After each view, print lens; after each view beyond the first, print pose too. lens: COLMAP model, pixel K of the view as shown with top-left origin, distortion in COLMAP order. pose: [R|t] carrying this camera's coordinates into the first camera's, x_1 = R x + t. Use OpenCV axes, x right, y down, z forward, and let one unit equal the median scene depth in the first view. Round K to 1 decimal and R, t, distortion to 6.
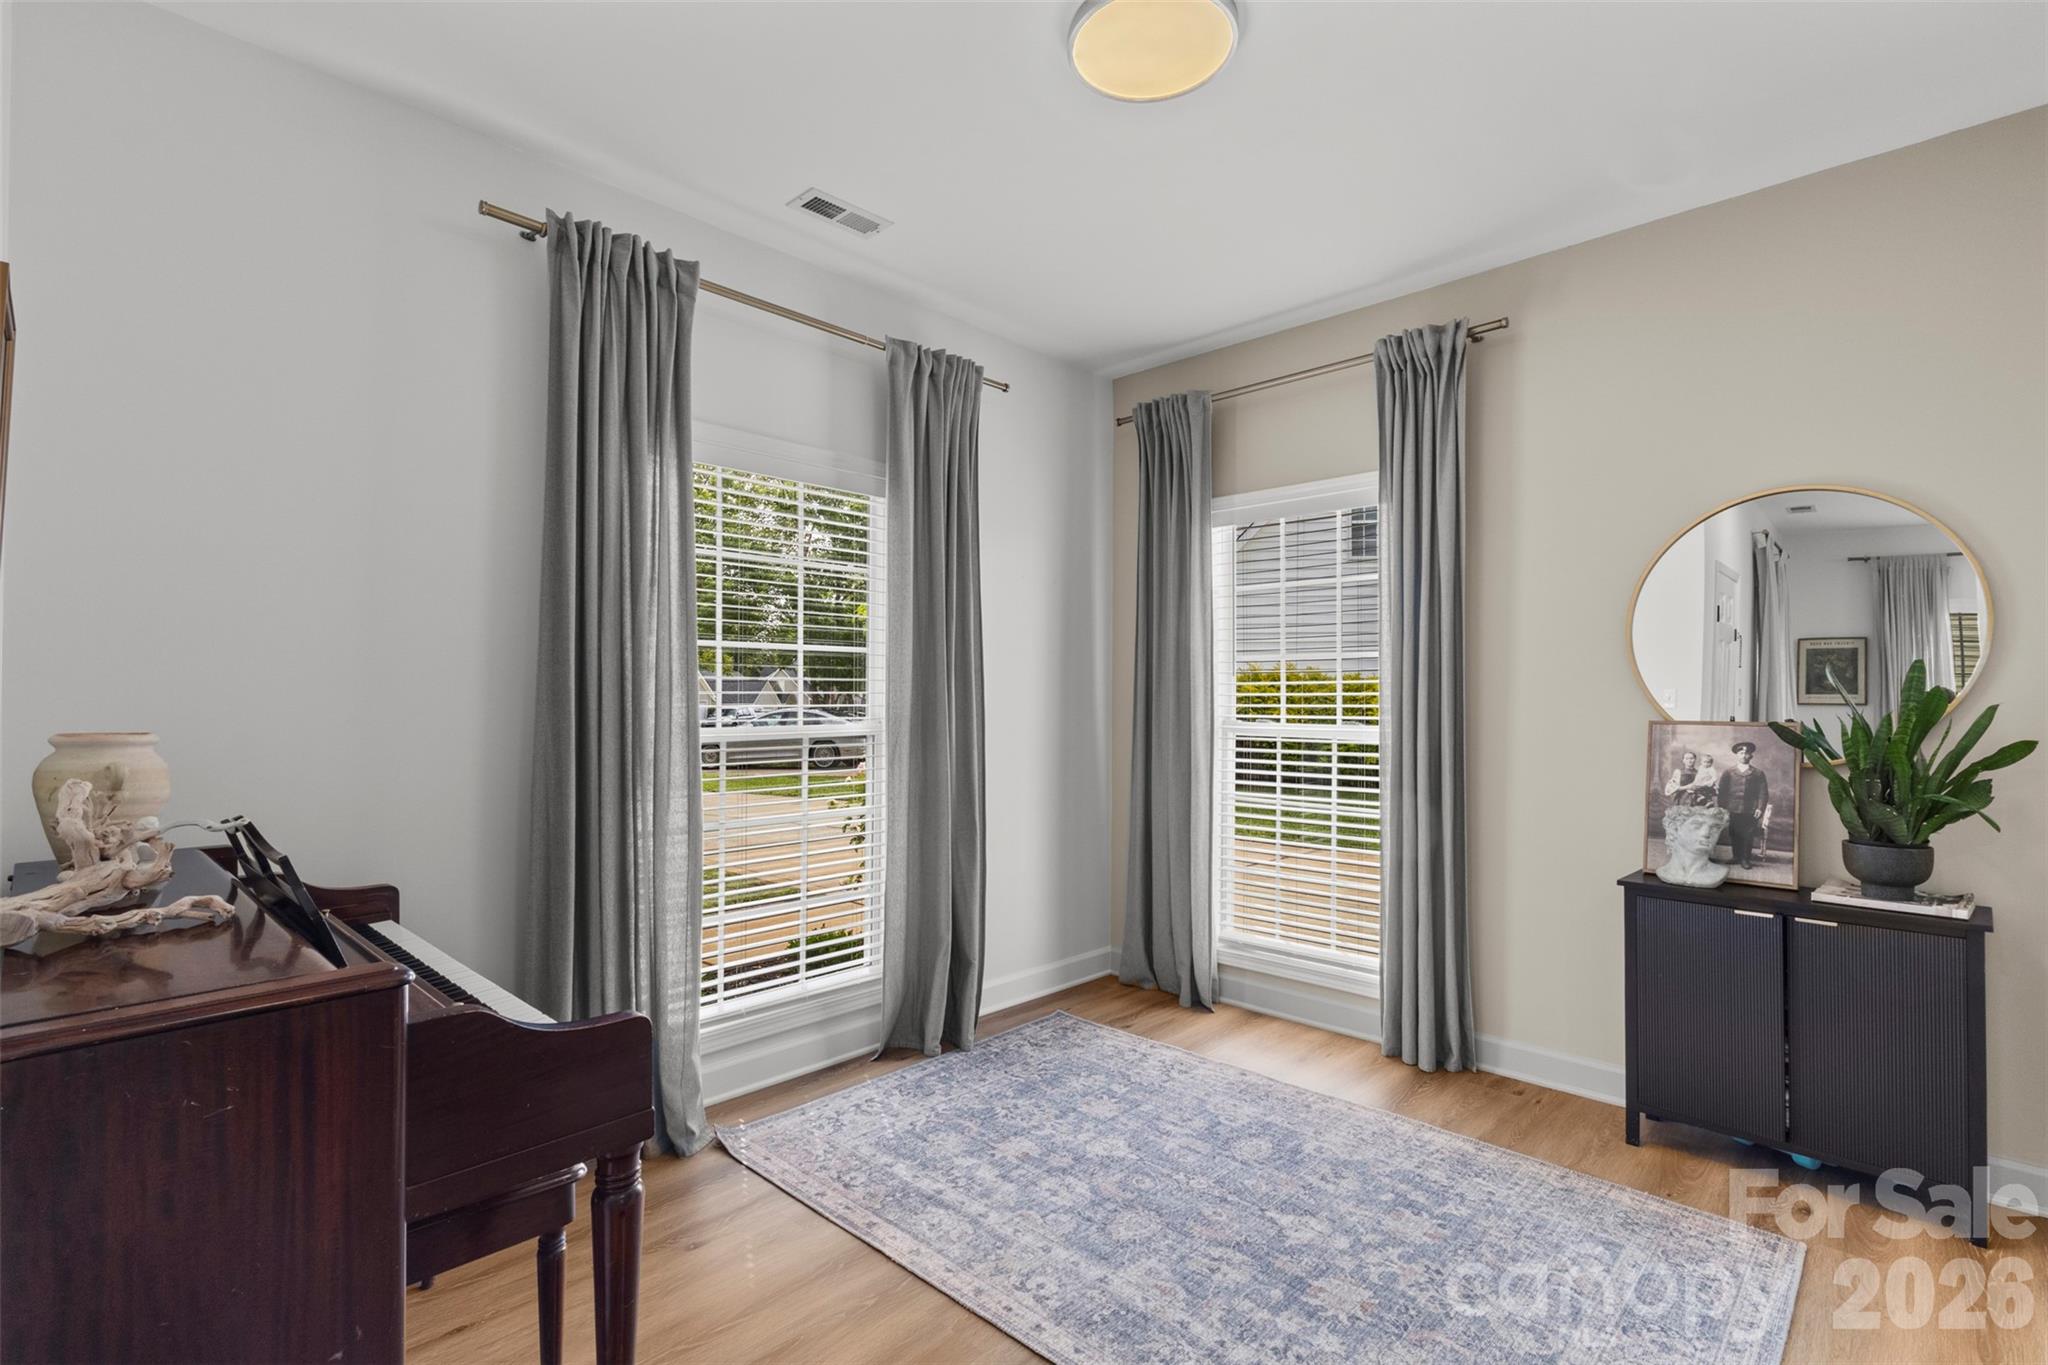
lens RADIAL K [[958.9, 0, 1013.8], [0, 958.9, 687.9], [0, 0, 1]] dist [0.003934, 0.003572]
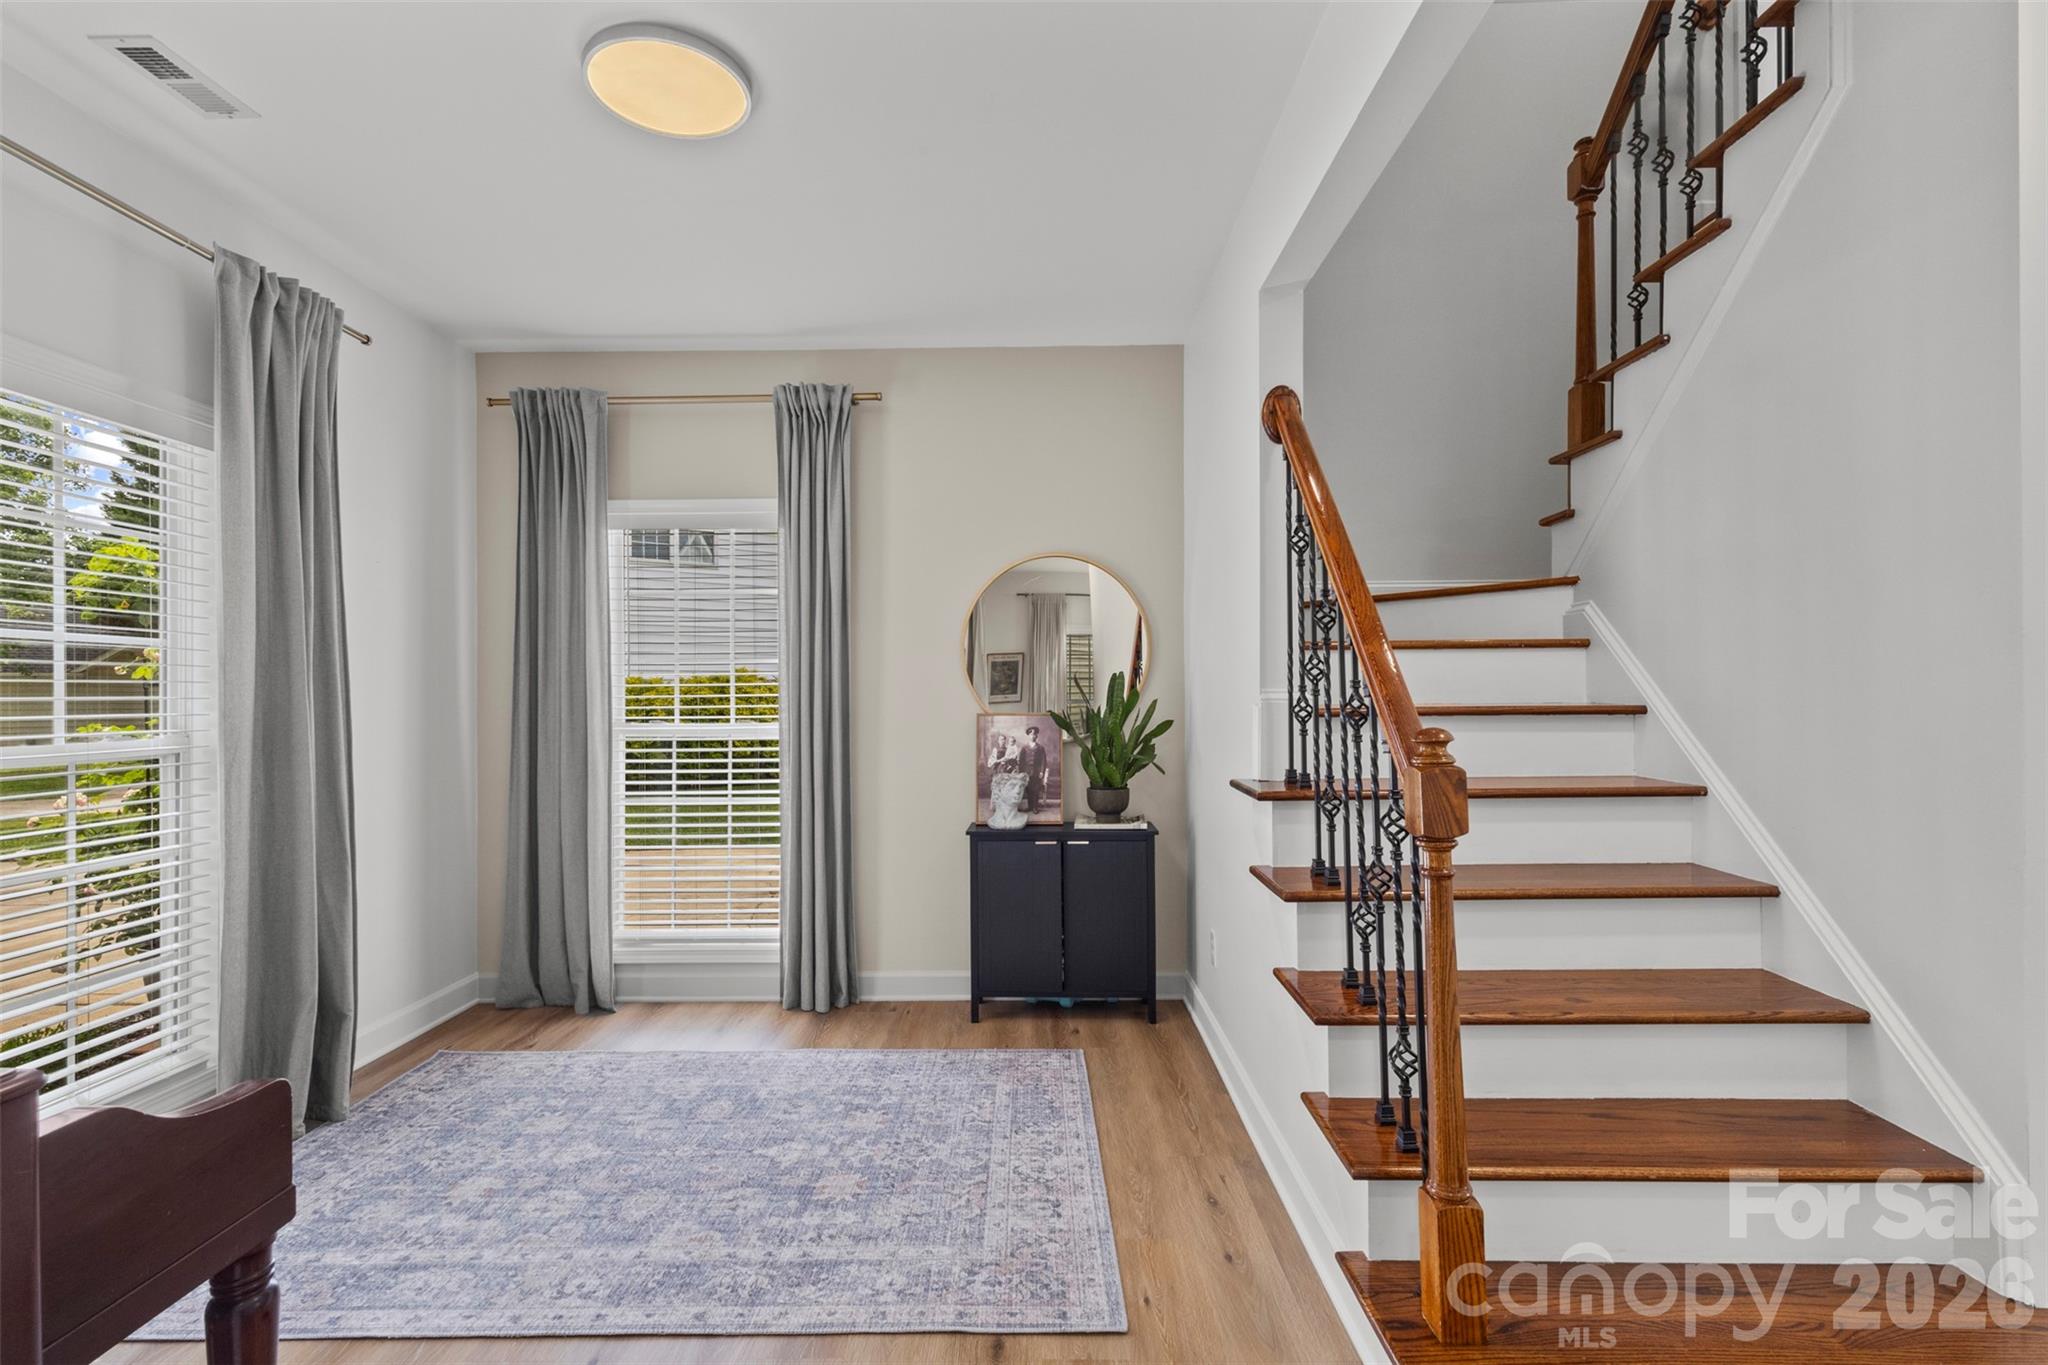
lens RADIAL K [[958.9, 0, 1026.4], [0, 958.9, 694.5], [0, 0, 1]] dist [0.003934, 0.003572]
pose [[0.724028, -0.007042, 0.689734, -0.205463], [0.002782, 0.999970, 0.007289, -0.002057], [-0.689765, -0.003358, 0.724026, -0.031814]]
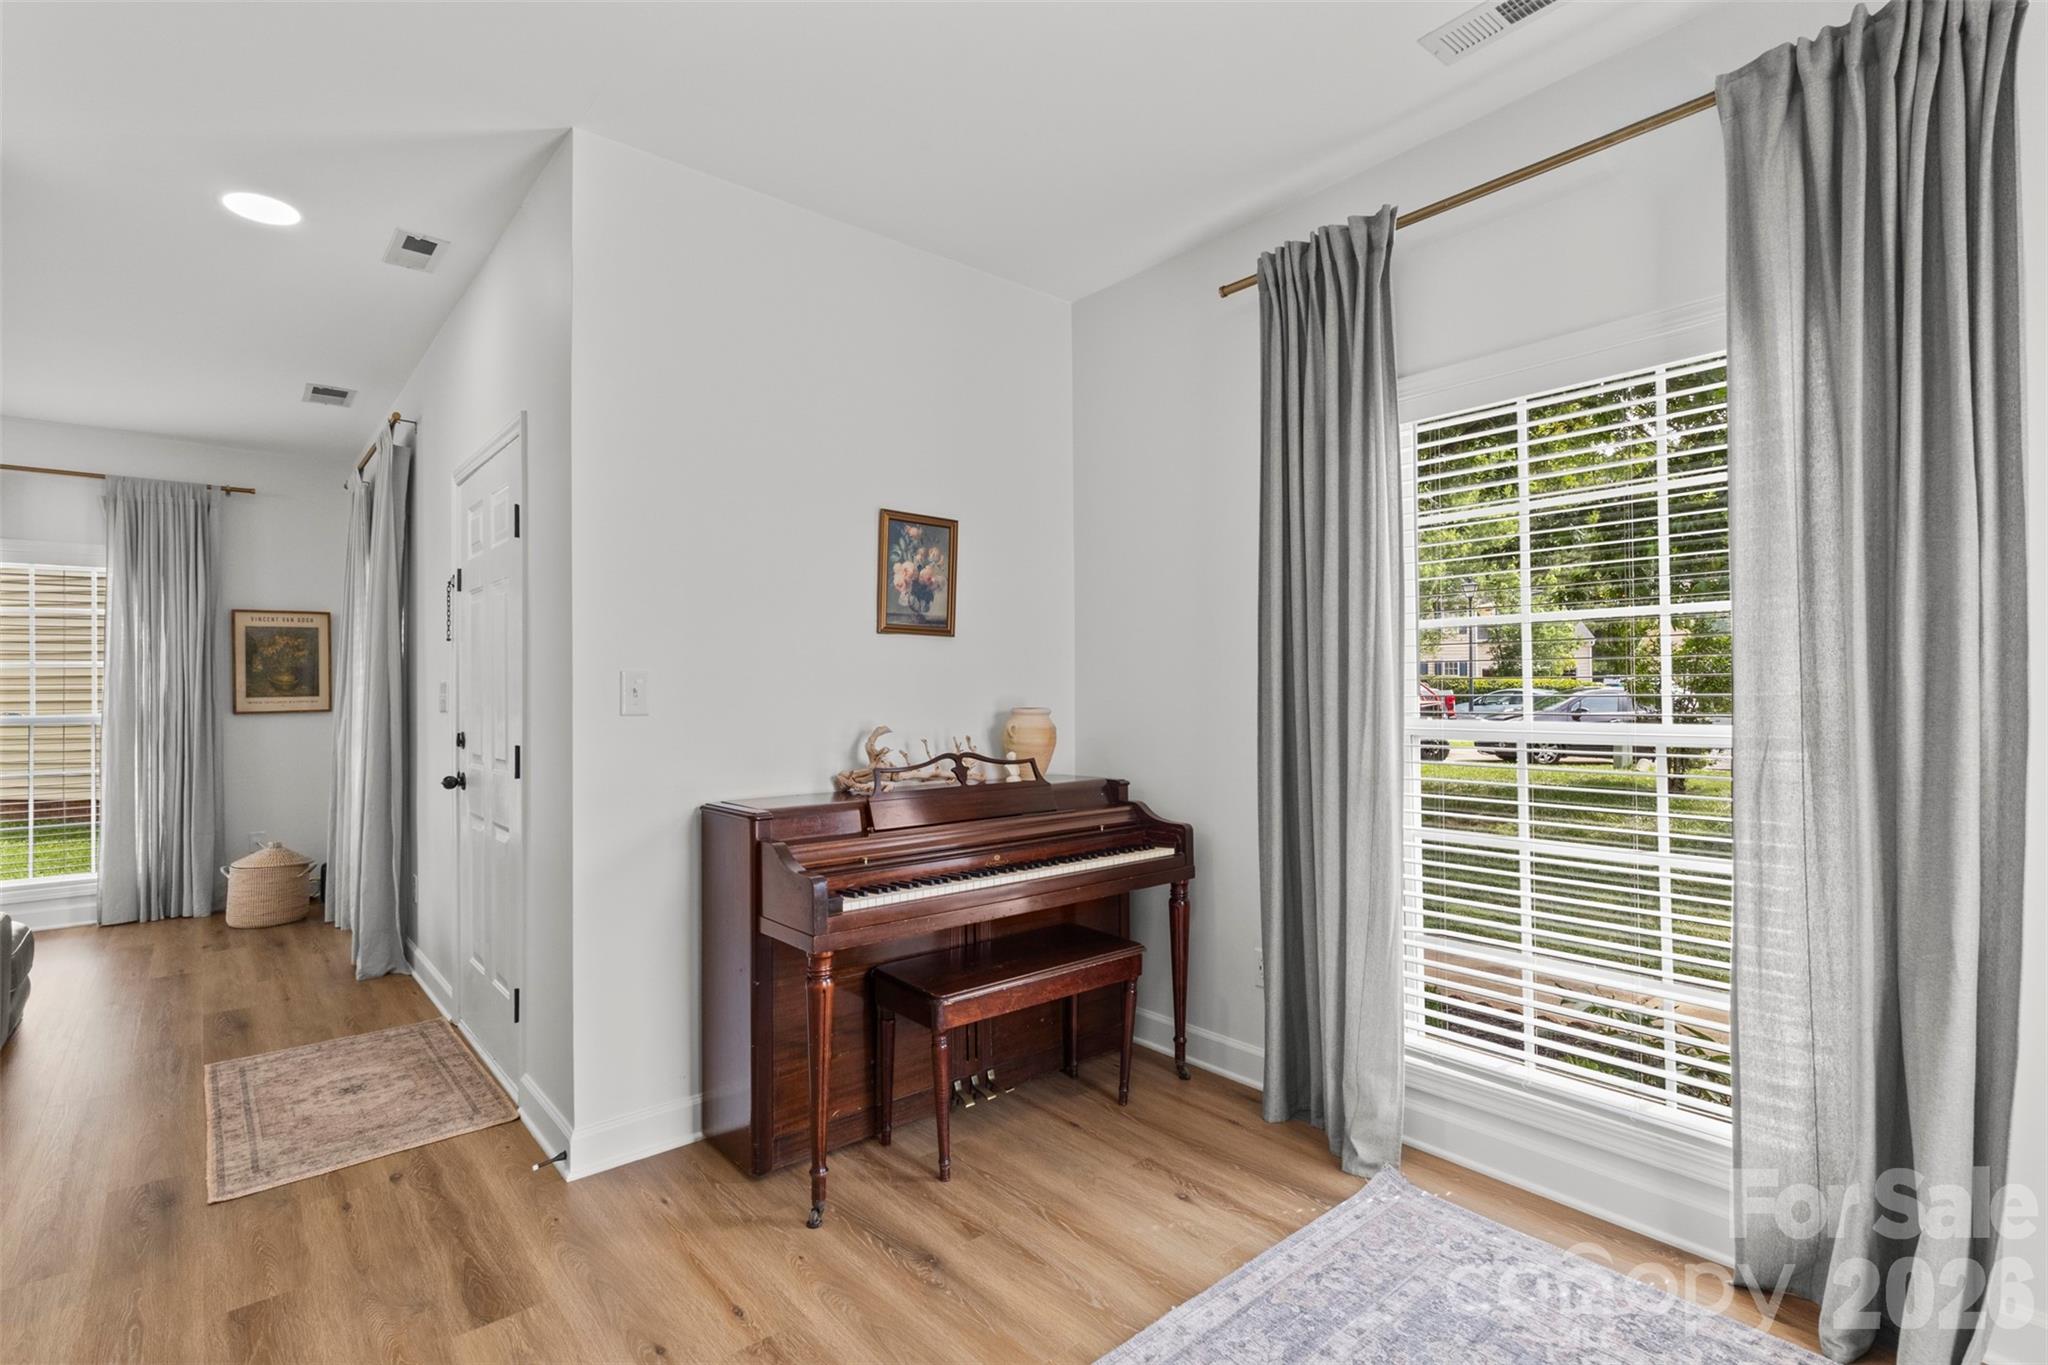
lens RADIAL K [[958.9, 0, 1021.4], [0, 958.9, 677.8], [0, 0, 1]] dist [0.003934, 0.003572]
pose [[-0.092062, -0.022262, -0.995504, 0.518035], [0.013437, 0.999631, -0.023597, 0.018773], [0.995663, -0.015548, -0.091729, 0.634115]]
